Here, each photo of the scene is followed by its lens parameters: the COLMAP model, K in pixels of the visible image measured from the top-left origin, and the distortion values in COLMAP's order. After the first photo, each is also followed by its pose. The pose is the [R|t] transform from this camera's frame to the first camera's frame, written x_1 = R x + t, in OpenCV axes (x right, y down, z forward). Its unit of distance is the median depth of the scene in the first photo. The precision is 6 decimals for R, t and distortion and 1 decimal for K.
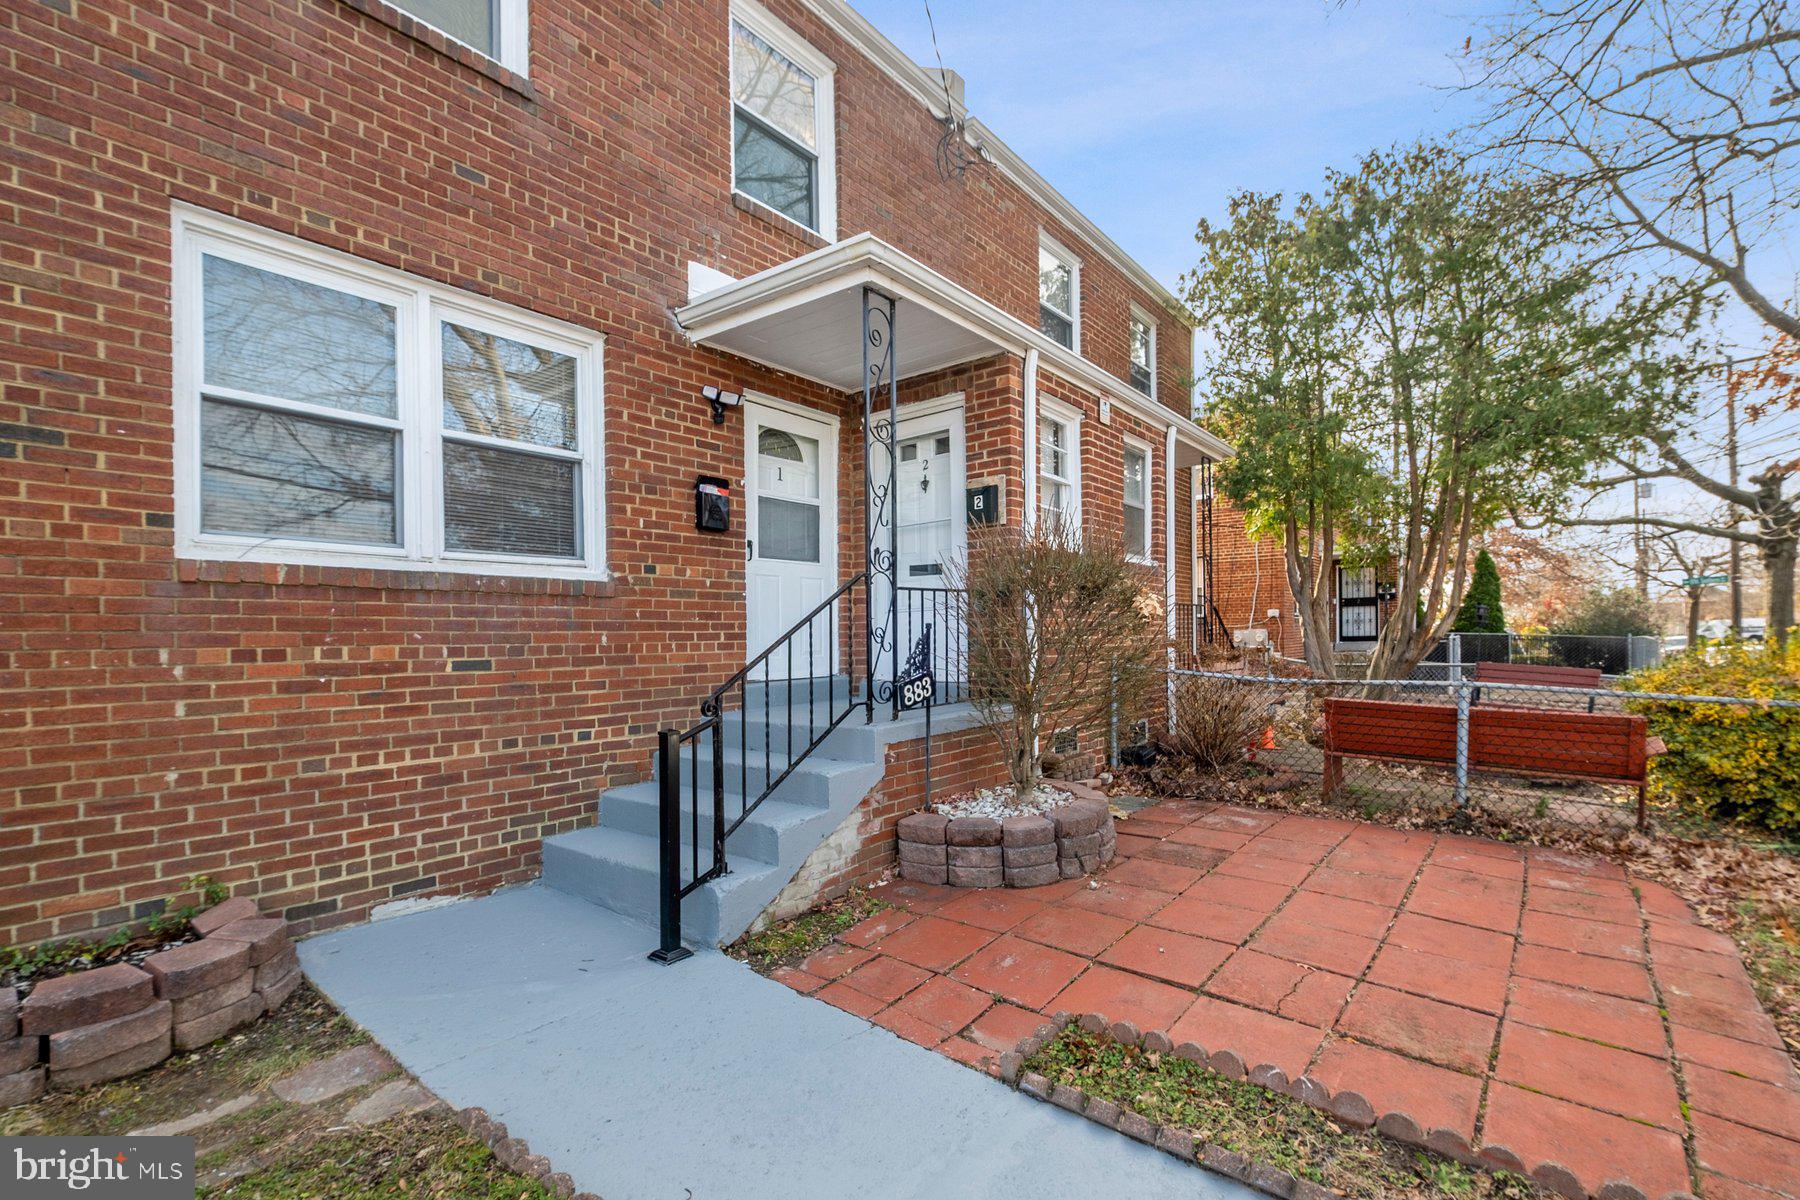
lens RADIAL K [[770.6, 0, 900.0], [0, 770.6, 632.9], [0, 0, 1]] dist [-0.001349, -0.000281]
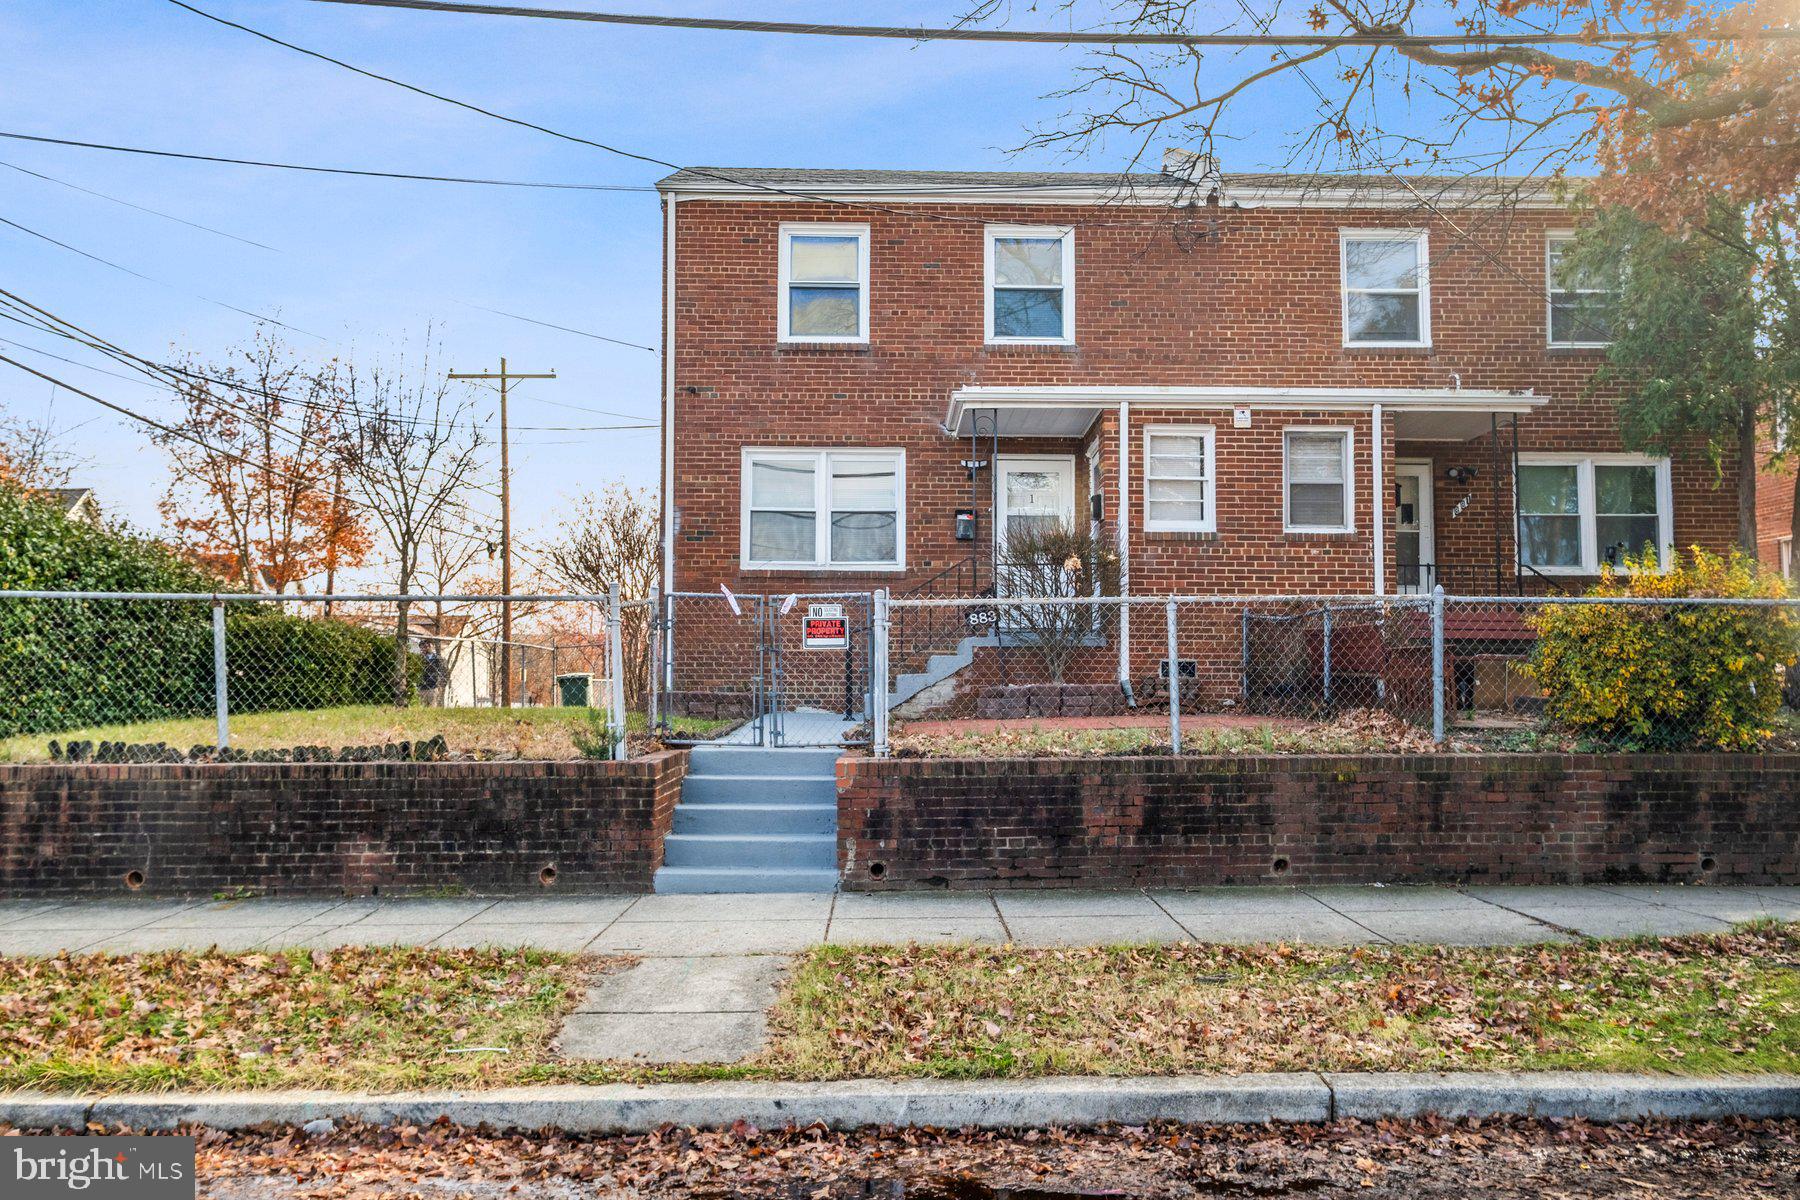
lens RADIAL K [[805.8, 0, 900.0], [0, 805.8, 600.0], [0, 0, 1]] dist [0.002324, -0.000158]
pose [[0.690590, -0.032711, -0.722506, 1.056619], [-0.002376, 0.998869, -0.047494, 0.100951], [0.723242, 0.034516, 0.689731, -0.412867]]
